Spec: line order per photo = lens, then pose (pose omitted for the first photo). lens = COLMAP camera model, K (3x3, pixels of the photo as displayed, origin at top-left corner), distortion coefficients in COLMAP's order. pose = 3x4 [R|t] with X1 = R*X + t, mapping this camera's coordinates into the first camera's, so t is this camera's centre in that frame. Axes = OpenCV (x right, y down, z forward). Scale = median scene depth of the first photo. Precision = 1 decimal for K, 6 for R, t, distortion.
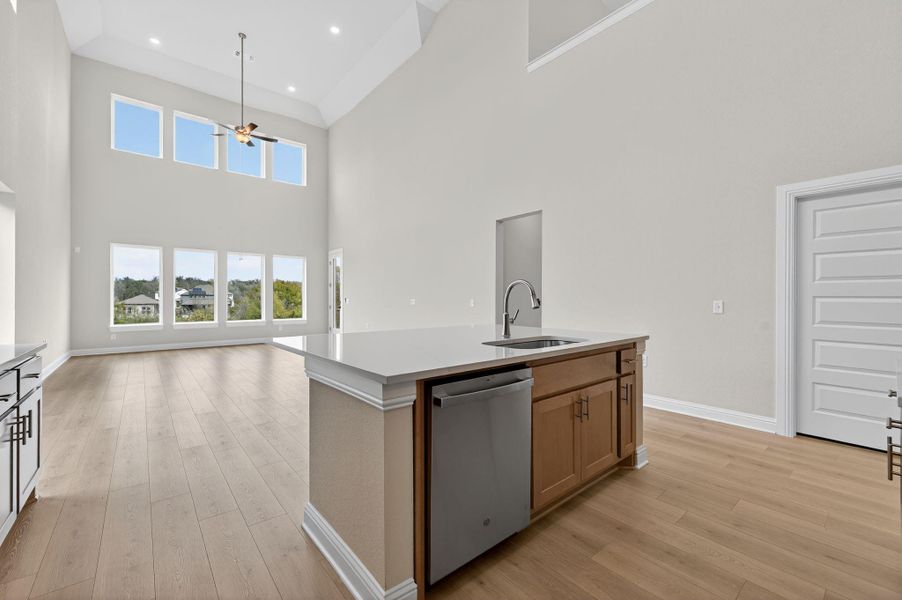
lens RADIAL K [[373.6, 0, 455.8], [0, 373.6, 295.7], [0, 0, 1]] dist [0.009607, -0.000369]
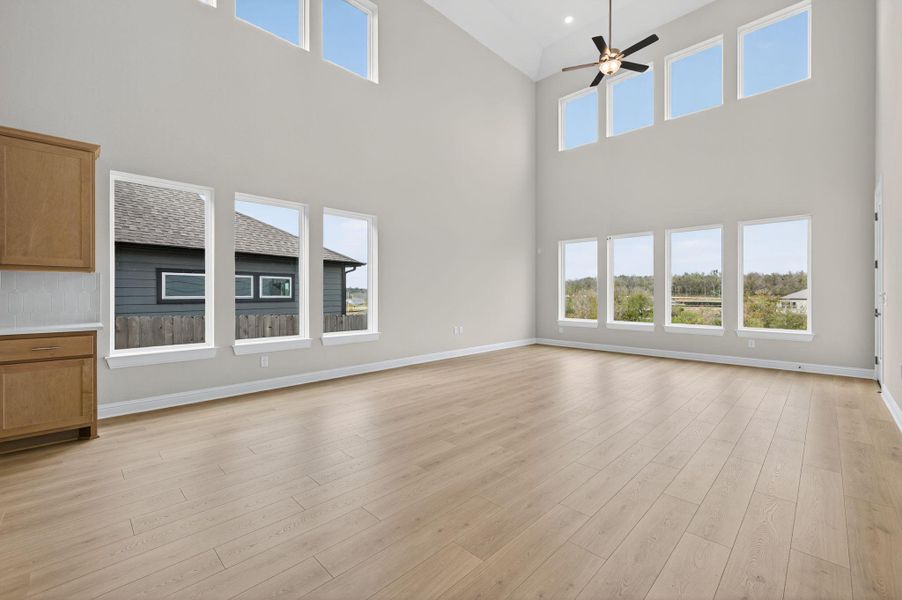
lens RADIAL K [[373.6, 0, 463.1], [0, 373.6, 293.1], [0, 0, 1]] dist [0.009607, -0.000369]
pose [[0.083713, 0.000616, -0.996490, 0.094649], [0.006776, 0.999976, 0.001187, 0.002140], [0.996467, -0.006852, 0.083707, 0.555609]]
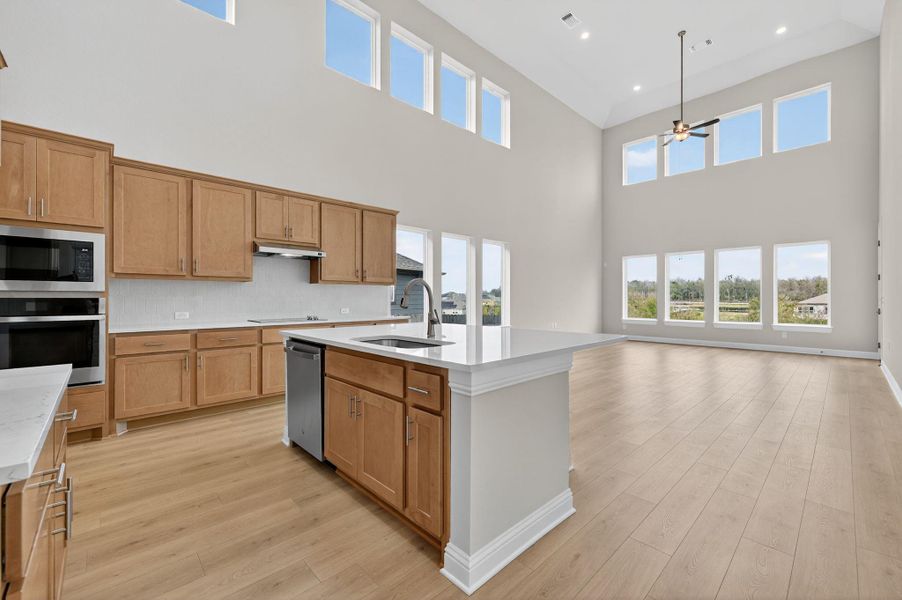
lens RADIAL K [[373.6, 0, 454.7], [0, 373.6, 297.9], [0, 0, 1]] dist [0.009607, -0.000369]
pose [[0.048458, 0.000389, -0.998825, 0.329206], [0.006235, 0.999980, 0.000692, 0.001732], [0.998806, -0.006261, 0.048454, 0.294698]]
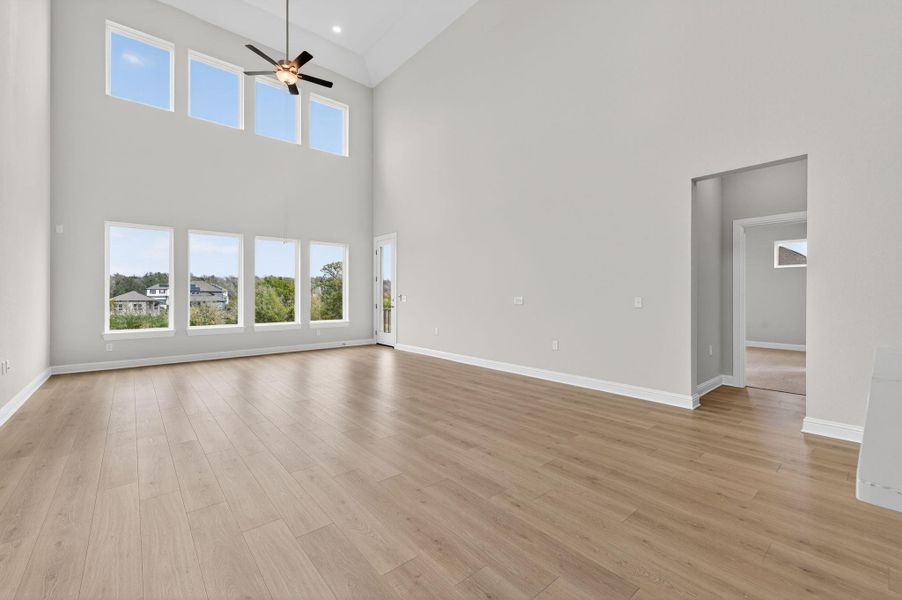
lens RADIAL K [[373.6, 0, 452.6], [0, 373.6, 291.7], [0, 0, 1]] dist [0.009607, -0.000369]
pose [[0.999941, 0.000447, 0.010865, -0.214052], [-0.000429, 0.999999, -0.001669, 0.000546], [-0.010866, 0.001664, 0.999940, 0.222376]]
